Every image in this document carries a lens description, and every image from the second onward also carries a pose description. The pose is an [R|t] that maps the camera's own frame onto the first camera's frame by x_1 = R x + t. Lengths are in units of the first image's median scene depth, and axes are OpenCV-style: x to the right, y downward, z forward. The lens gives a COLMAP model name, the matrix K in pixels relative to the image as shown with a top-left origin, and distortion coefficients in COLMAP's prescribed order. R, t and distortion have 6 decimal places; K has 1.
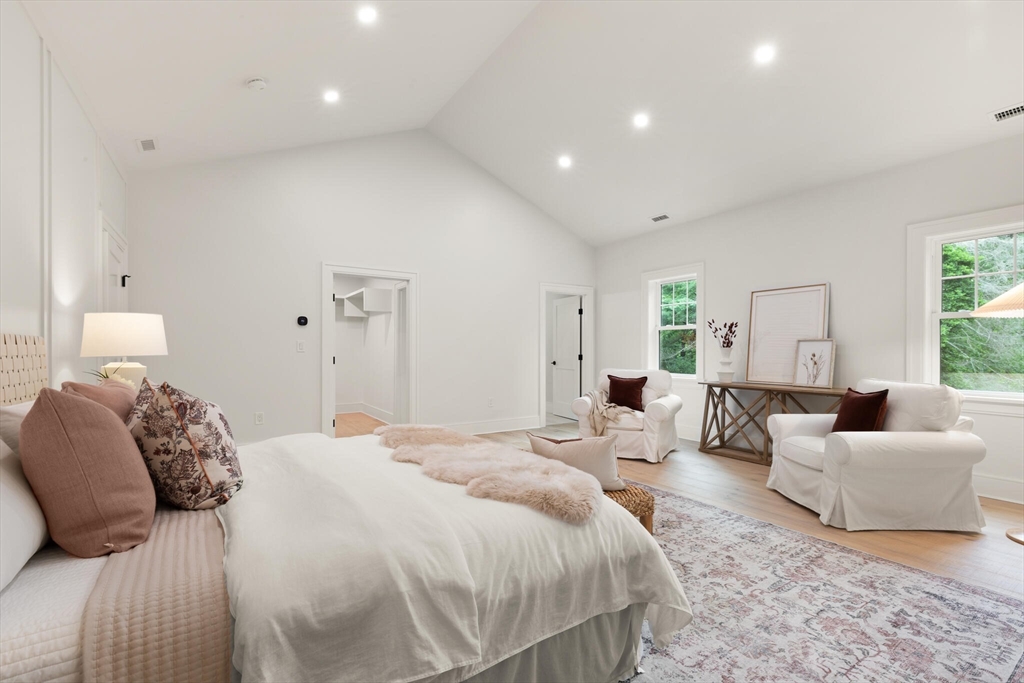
lens RADIAL K [[442.5, 0, 514.6], [0, 442.5, 349.8], [0, 0, 1]] dist [-0.004398, -0.000272]
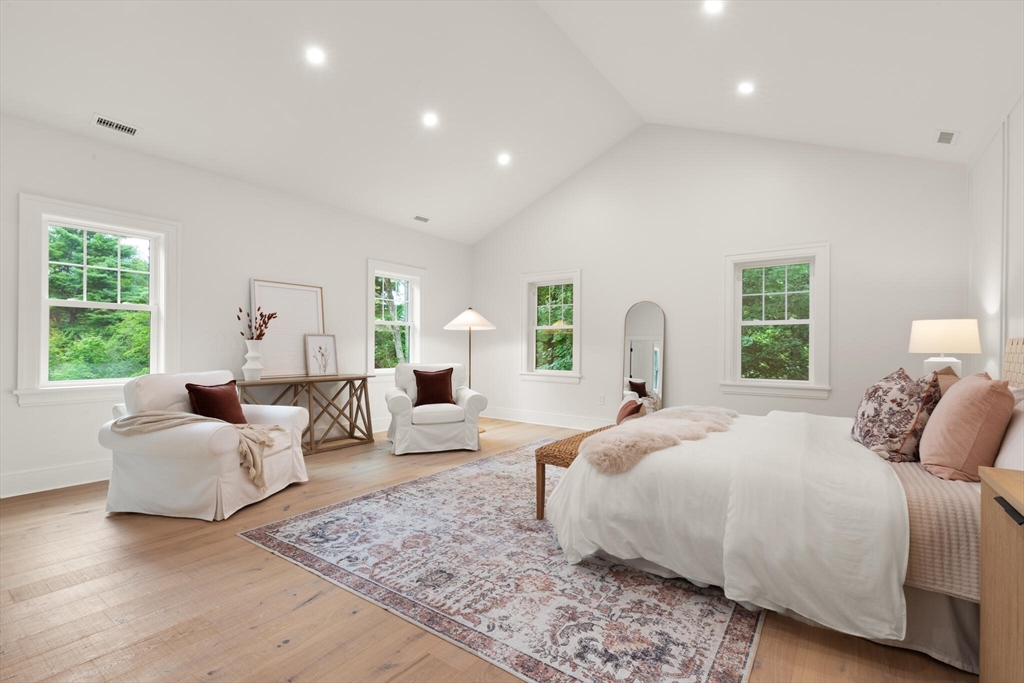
lens RADIAL K [[470.1, 0, 510.4], [0, 470.1, 342.9], [0, 0, 1]] dist [0.005472, 0.000027]
pose [[-0.341821, 0.003924, 0.939757, -0.642624], [-0.009638, 0.999924, -0.007681, 0.003886], [-0.939716, -0.011683, -0.341757, 0.965435]]
